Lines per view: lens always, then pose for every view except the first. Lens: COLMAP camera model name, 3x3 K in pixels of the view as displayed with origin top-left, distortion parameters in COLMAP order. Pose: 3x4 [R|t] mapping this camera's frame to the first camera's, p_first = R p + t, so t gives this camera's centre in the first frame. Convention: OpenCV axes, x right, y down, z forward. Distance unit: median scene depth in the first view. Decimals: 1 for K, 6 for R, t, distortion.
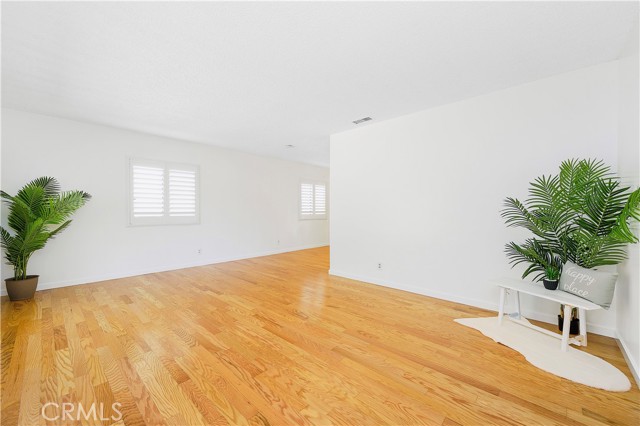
lens RADIAL K [[260.3, 0, 319.6], [0, 260.3, 210.8], [0, 0, 1]] dist [0.000498, 0.000134]
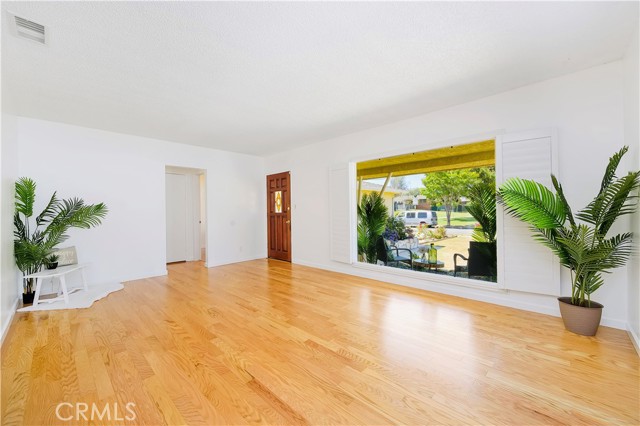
lens RADIAL K [[260.3, 0, 322.7], [0, 260.3, 212.5], [0, 0, 1]] dist [0.000498, 0.000134]
pose [[-0.999951, 0.006945, 0.007117, -0.496180], [0.006991, 0.999955, 0.006486, -0.006586], [-0.007072, 0.006535, -0.999954, 1.929335]]
